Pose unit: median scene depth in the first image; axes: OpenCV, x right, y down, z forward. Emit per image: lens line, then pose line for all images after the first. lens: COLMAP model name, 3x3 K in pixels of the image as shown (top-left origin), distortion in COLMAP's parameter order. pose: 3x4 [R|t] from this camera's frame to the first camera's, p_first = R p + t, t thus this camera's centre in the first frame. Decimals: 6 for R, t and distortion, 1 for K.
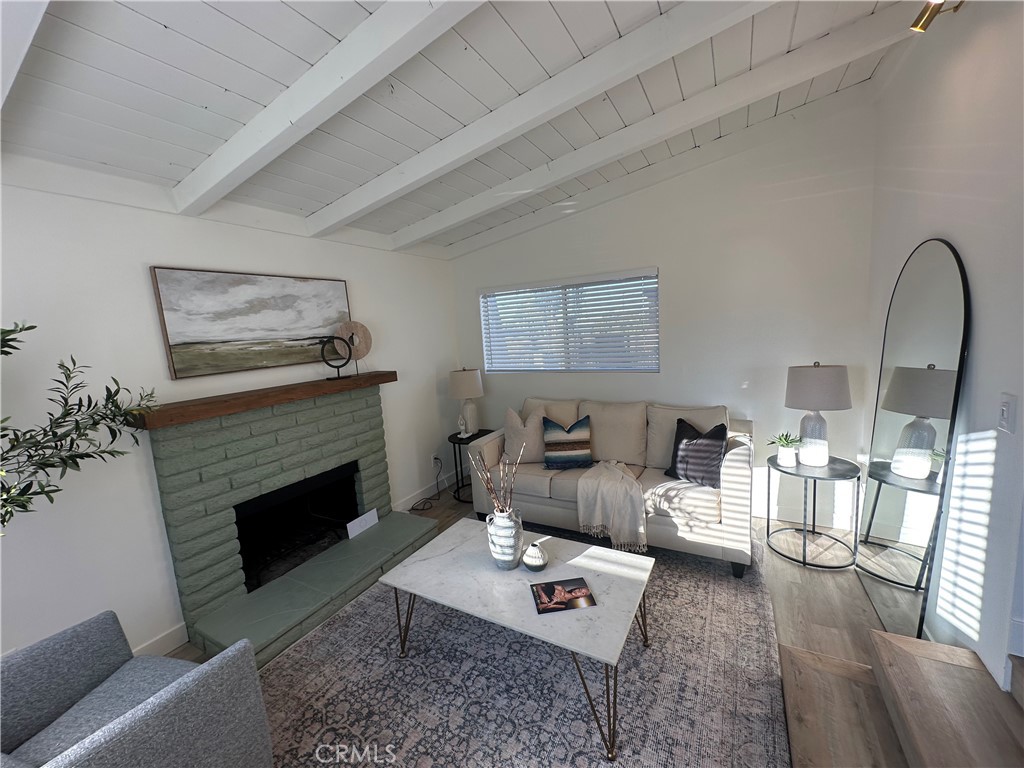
lens RADIAL K [[407.2, 0, 515.7], [0, 407.2, 381.6], [0, 0, 1]] dist [-0.005115, 0.000111]
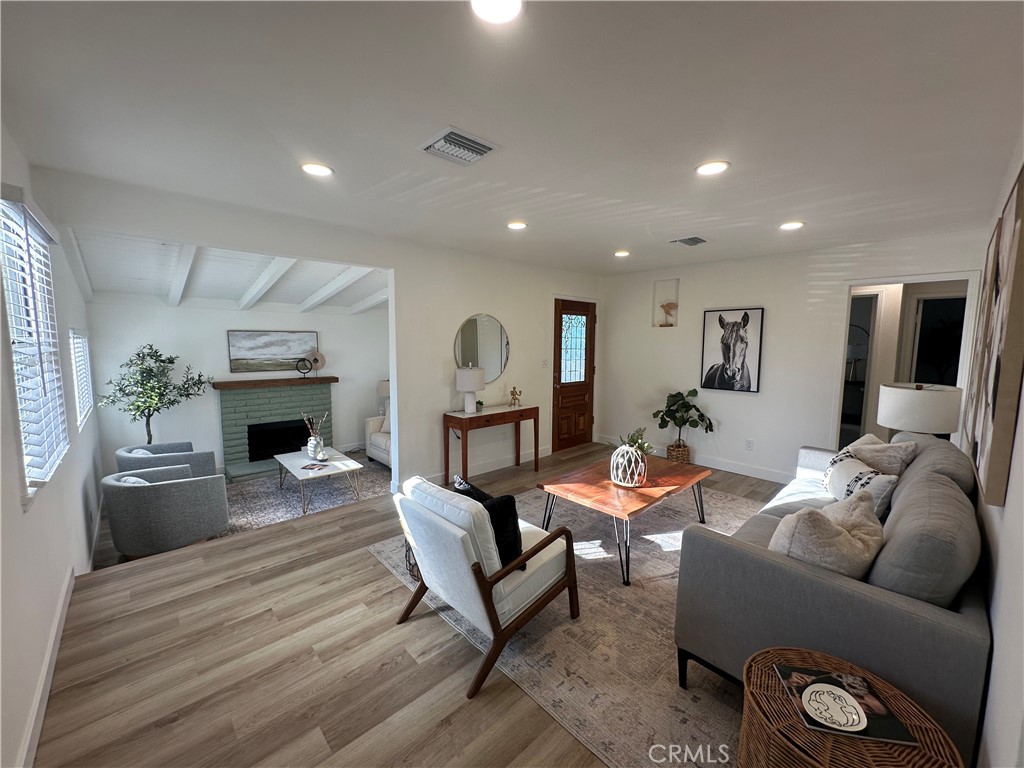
lens RADIAL K [[407.2, 0, 511.9], [0, 407.2, 383.6], [0, 0, 1]] dist [-0.005115, 0.000111]
pose [[0.946438, 0.108485, -0.304116, 1.552203], [-0.113633, 0.993522, 0.000775, -0.130604], [0.302230, 0.033825, 0.952635, -0.880544]]
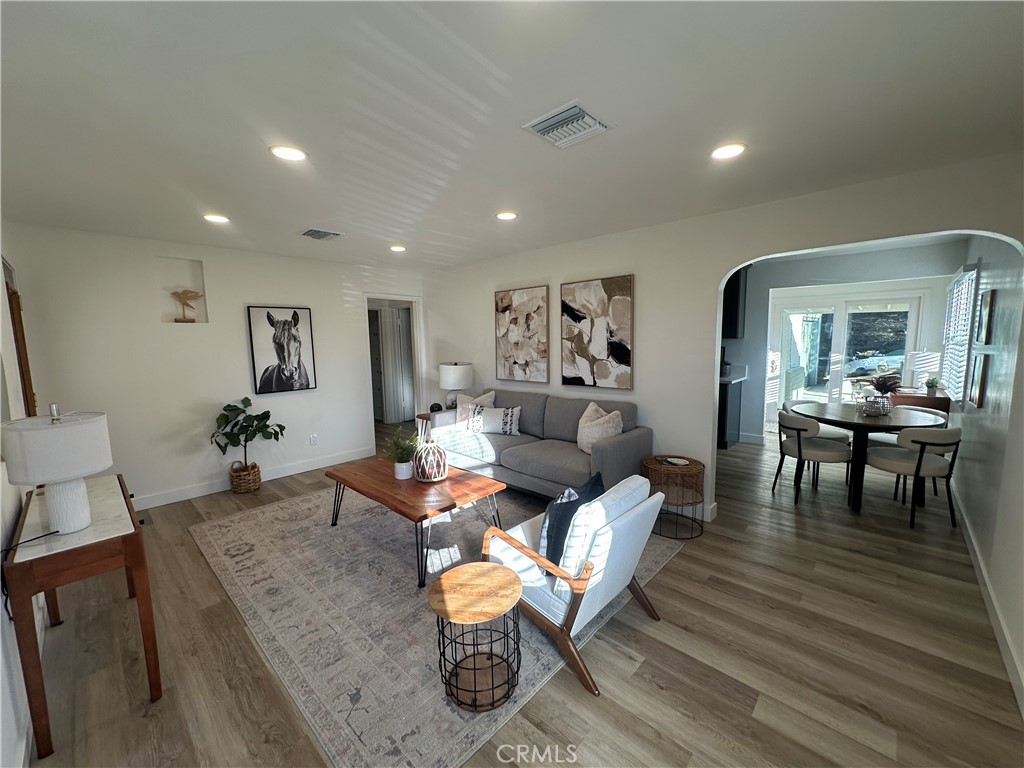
lens RADIAL K [[407.2, 0, 512.3], [0, 407.2, 384.2], [0, 0, 1]] dist [-0.005115, 0.000111]
pose [[0.254174, -0.045821, 0.966072, -4.074087], [0.122542, 0.992353, 0.014827, -0.218080], [-0.959364, 0.114616, 0.257846, 2.483007]]
